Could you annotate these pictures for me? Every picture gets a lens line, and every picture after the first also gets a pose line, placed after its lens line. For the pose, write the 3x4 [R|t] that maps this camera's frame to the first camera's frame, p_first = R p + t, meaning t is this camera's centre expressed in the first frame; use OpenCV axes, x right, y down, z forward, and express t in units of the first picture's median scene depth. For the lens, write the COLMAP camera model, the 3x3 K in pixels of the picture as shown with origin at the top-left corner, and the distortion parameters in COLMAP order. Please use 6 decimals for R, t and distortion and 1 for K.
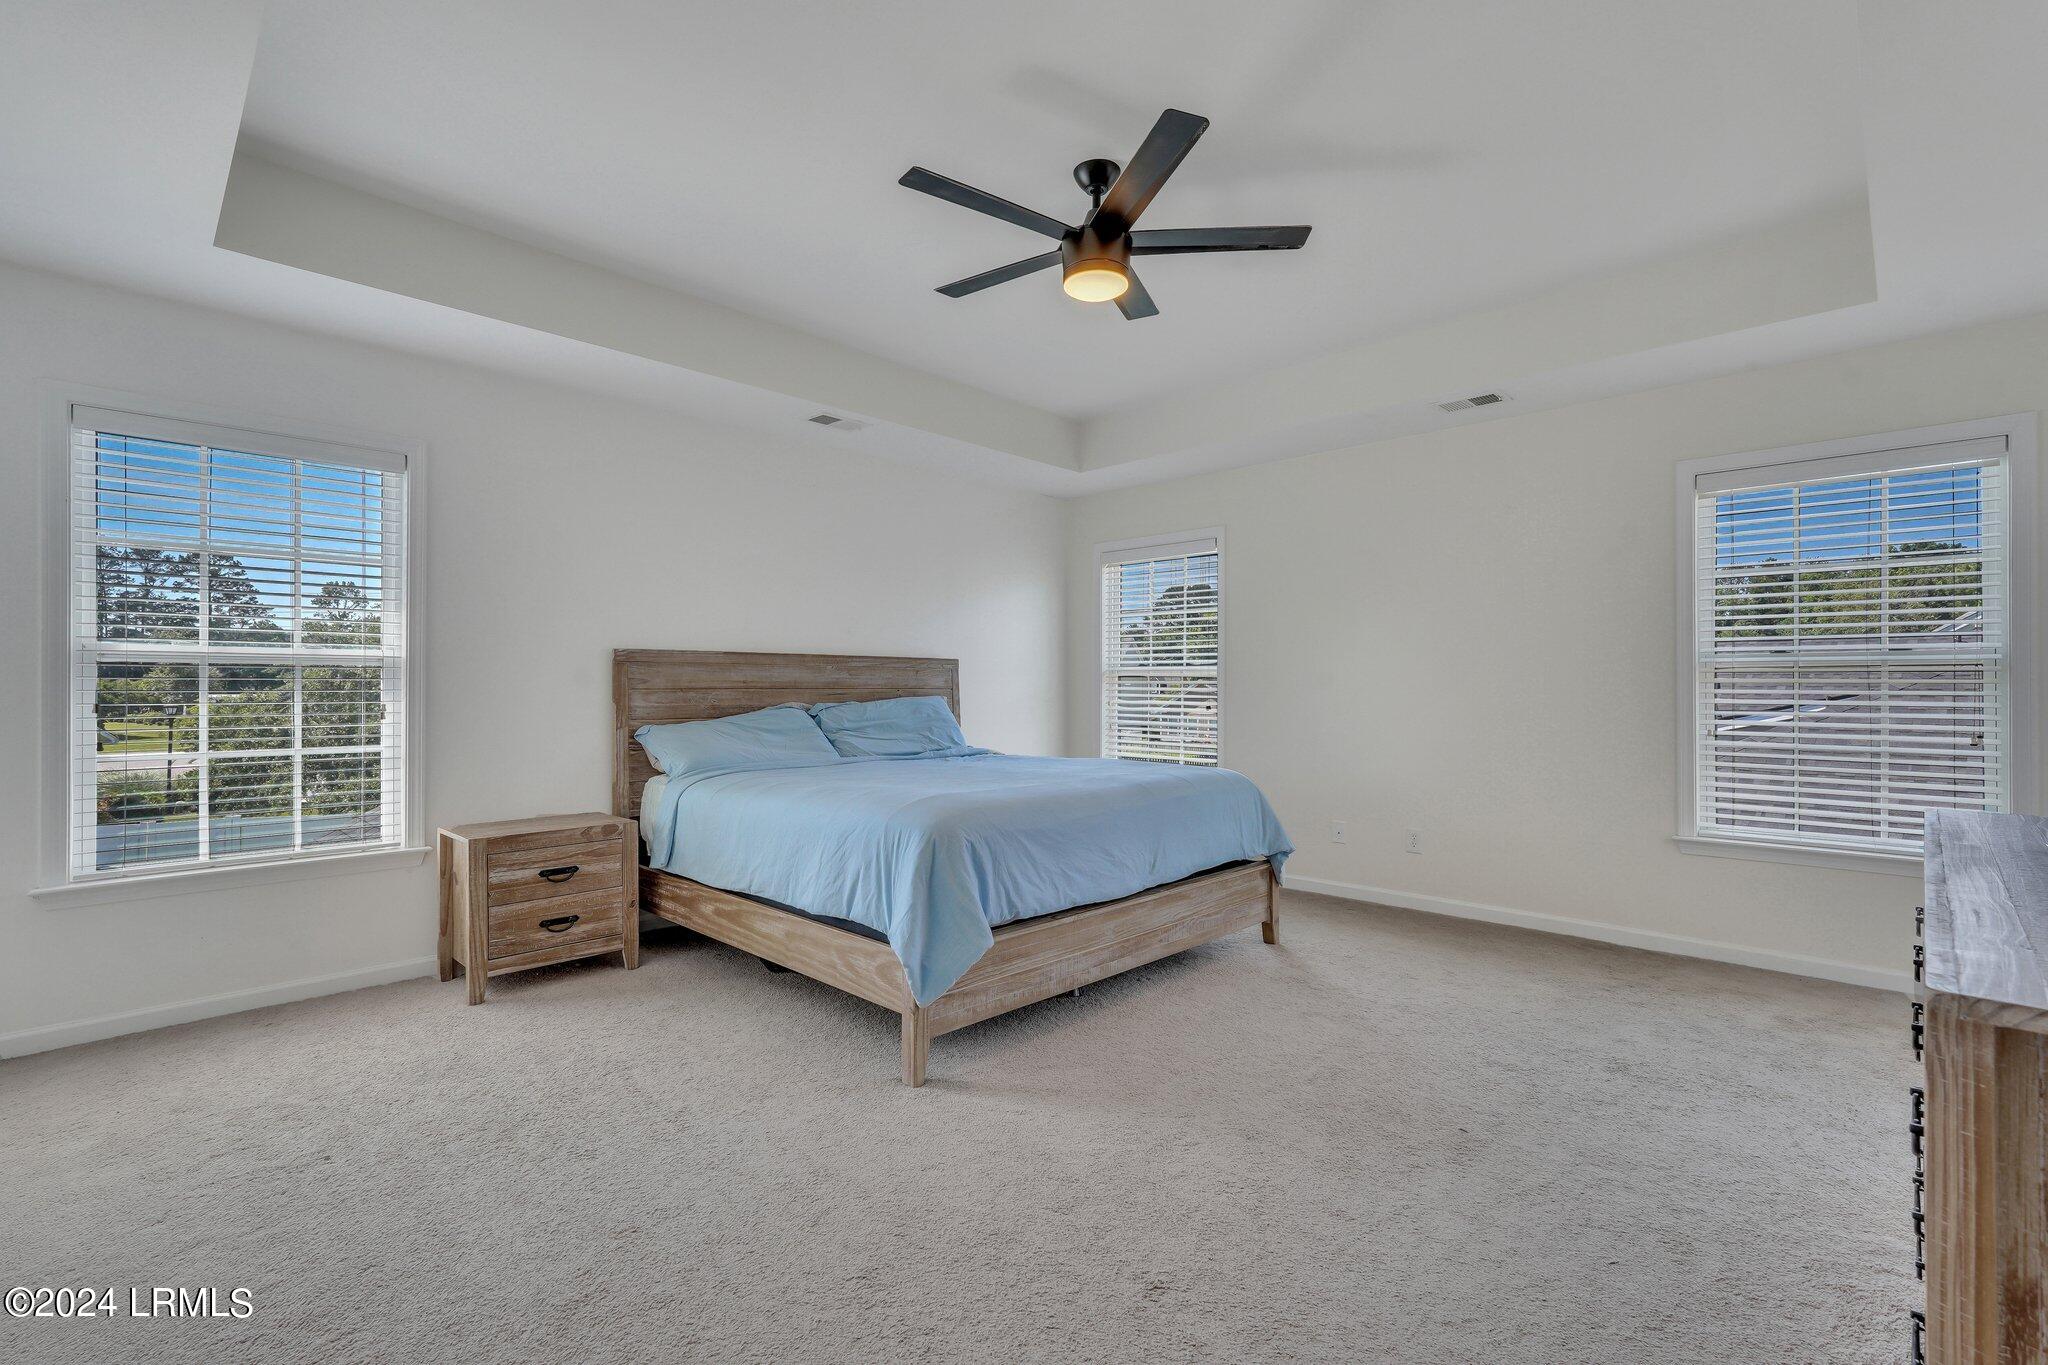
lens RADIAL K [[919.9, 0, 1038.6], [0, 919.9, 689.3], [0, 0, 1]] dist [-0.003814, -0.000137]
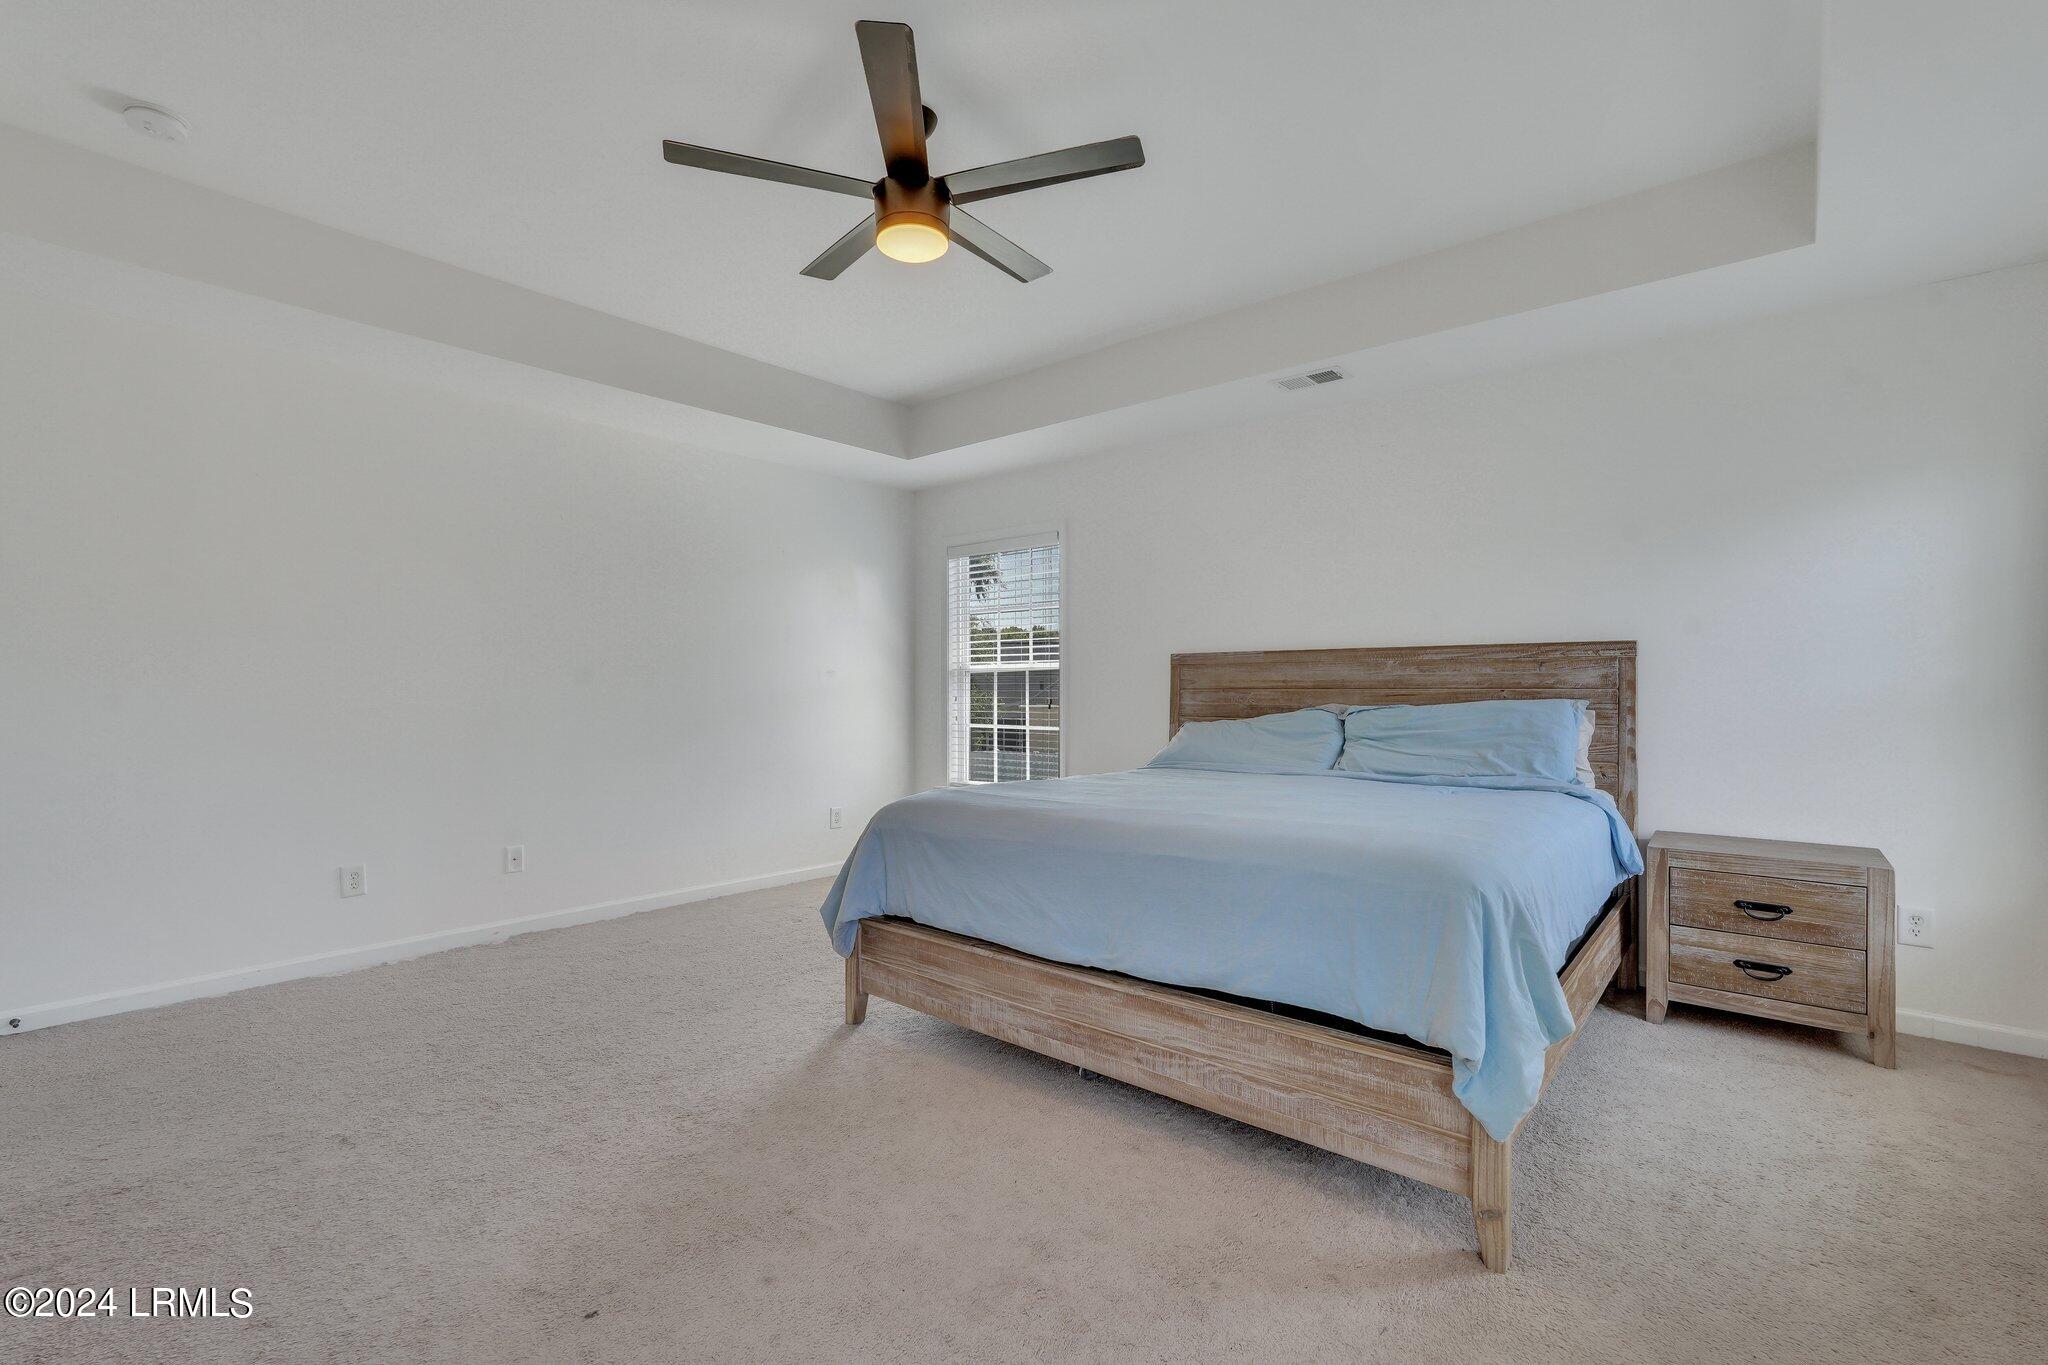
lens RADIAL K [[919.9, 0, 1028.1], [0, 919.9, 681.3], [0, 0, 1]] dist [-0.003814, -0.000137]
pose [[0.050552, -0.007697, -0.998692, 0.766412], [0.001798, 0.999969, -0.007616, -0.001633], [0.998720, -0.001411, 0.050564, 0.837063]]
